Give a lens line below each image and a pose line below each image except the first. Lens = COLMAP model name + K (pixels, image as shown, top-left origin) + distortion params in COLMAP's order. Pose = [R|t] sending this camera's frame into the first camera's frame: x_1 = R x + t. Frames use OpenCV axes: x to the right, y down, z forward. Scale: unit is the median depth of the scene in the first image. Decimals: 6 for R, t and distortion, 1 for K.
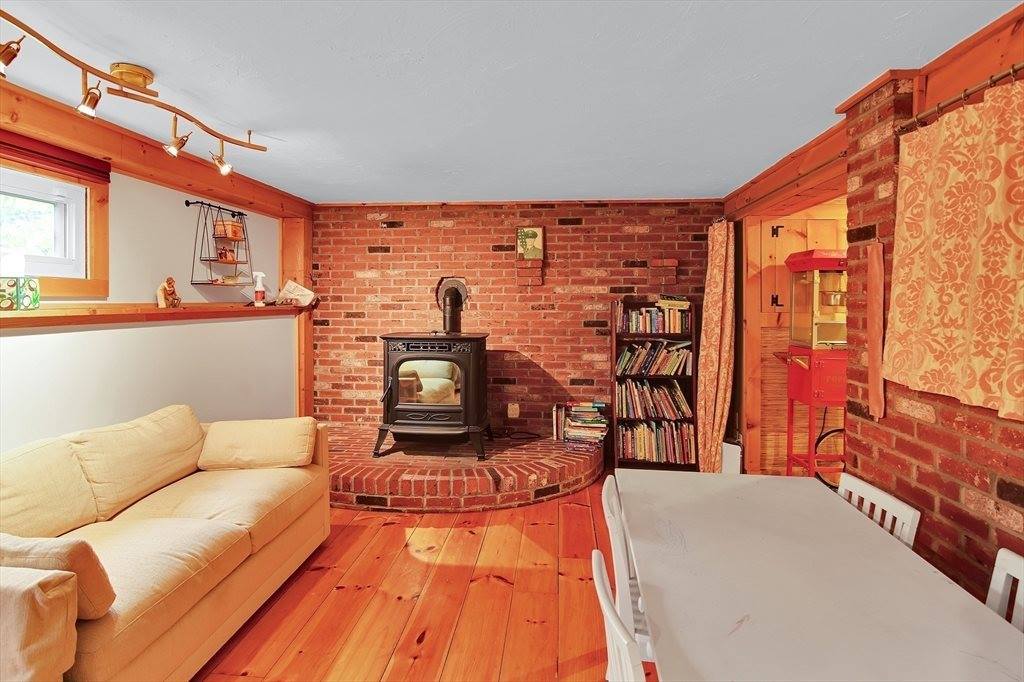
lens RADIAL K [[524.4, 0, 515.2], [0, 524.4, 292.2], [0, 0, 1]] dist [-0.003424, 0.001615]
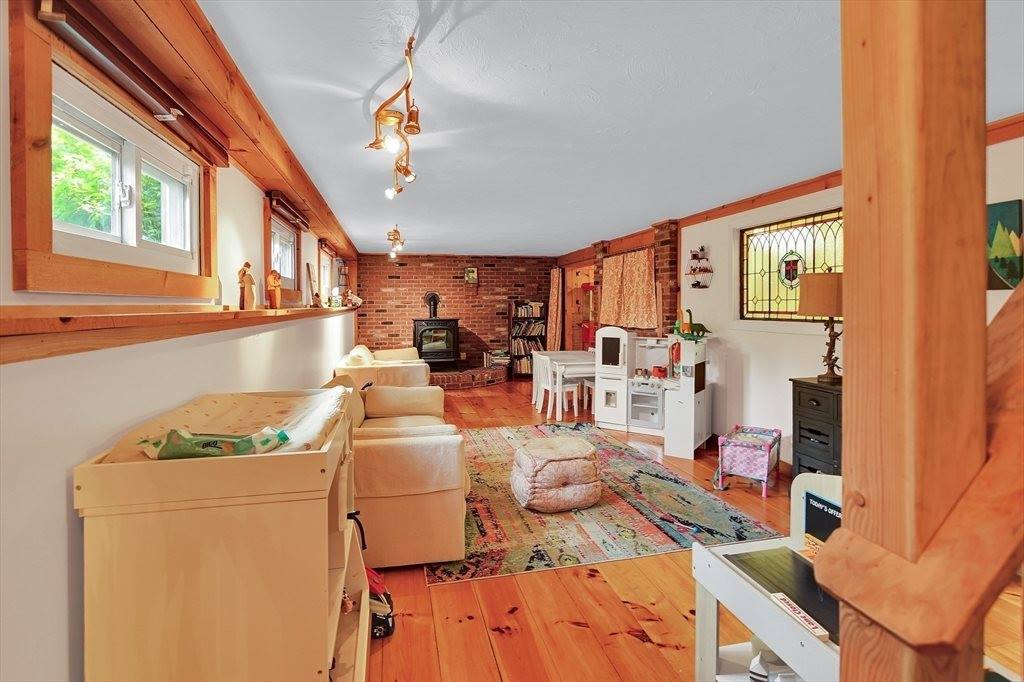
lens RADIAL K [[524.4, 0, 515.2], [0, 524.4, 292.2], [0, 0, 1]] dist [-0.003424, 0.001615]
pose [[0.950142, -0.000094, 0.311818, -0.469632], [0.002230, 0.999976, -0.006493, -0.012717], [-0.311810, 0.006865, 0.950120, -1.068845]]
